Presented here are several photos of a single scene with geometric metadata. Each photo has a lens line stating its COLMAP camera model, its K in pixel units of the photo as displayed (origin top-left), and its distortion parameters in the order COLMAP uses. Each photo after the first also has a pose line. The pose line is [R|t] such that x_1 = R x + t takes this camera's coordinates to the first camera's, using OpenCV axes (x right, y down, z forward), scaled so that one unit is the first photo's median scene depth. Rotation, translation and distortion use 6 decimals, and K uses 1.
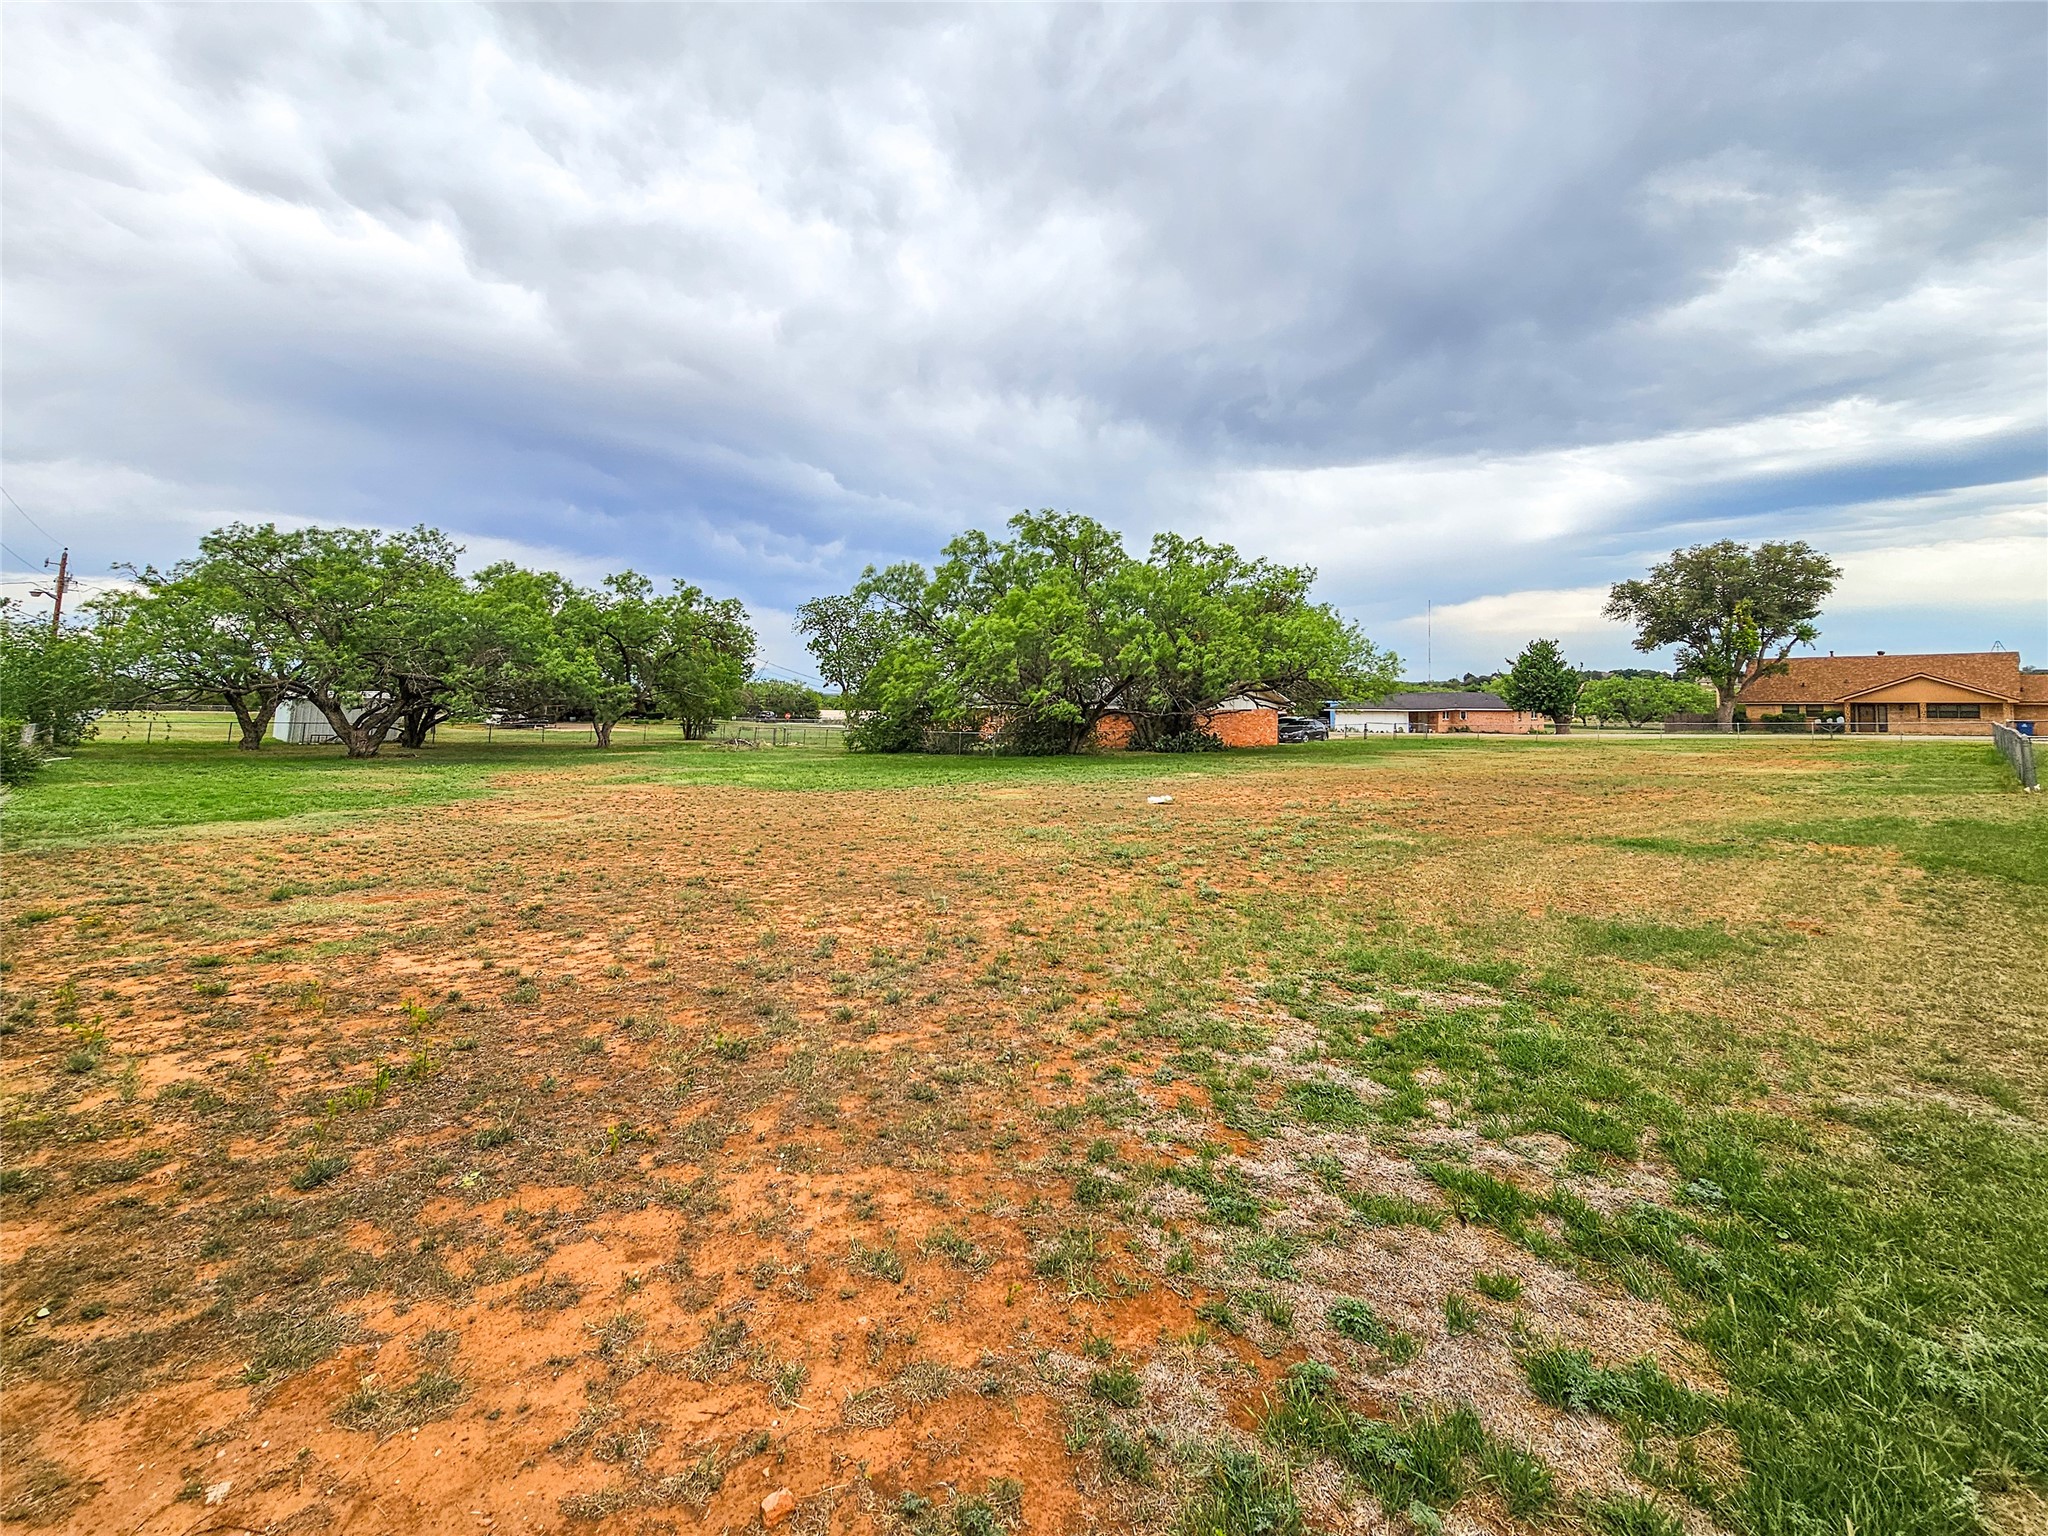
lens RADIAL K [[869.9, 0, 1029.0], [0, 869.9, 762.4], [0, 0, 1]] dist [0.002710, 0.000210]
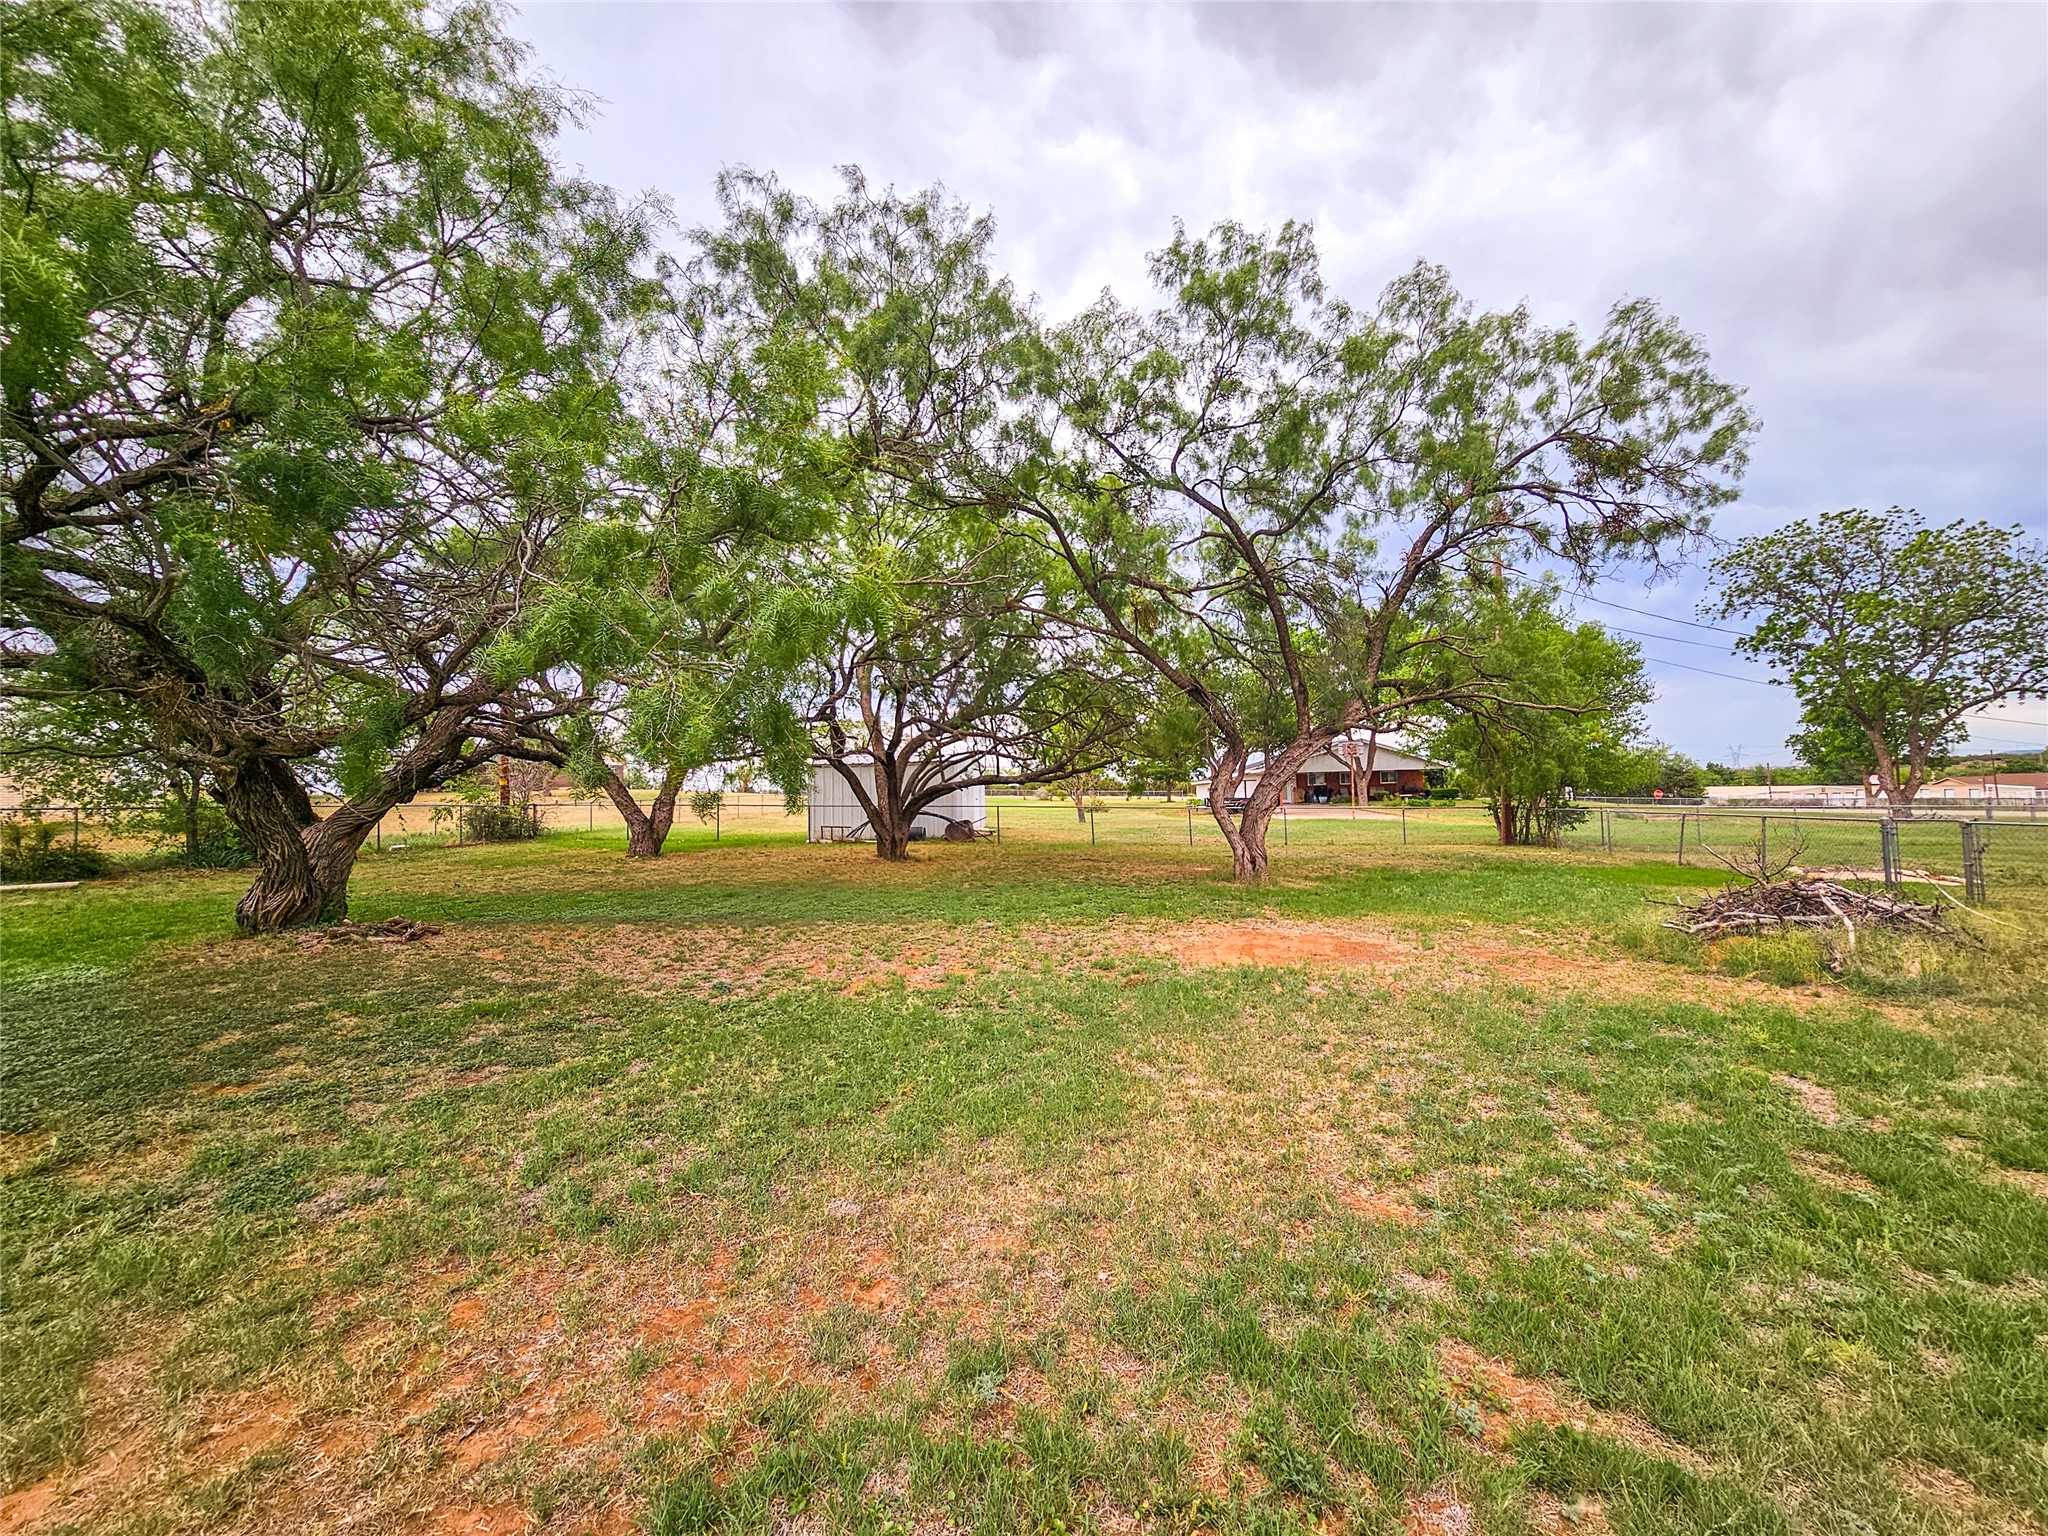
lens RADIAL K [[869.9, 0, 1029.0], [0, 869.9, 762.4], [0, 0, 1]] dist [0.002710, 0.000210]
pose [[0.669117, -0.068630, -0.739981, -0.168324], [-0.012630, 0.994533, -0.103659, -0.013856], [0.743050, 0.078706, 0.664592, 0.398643]]
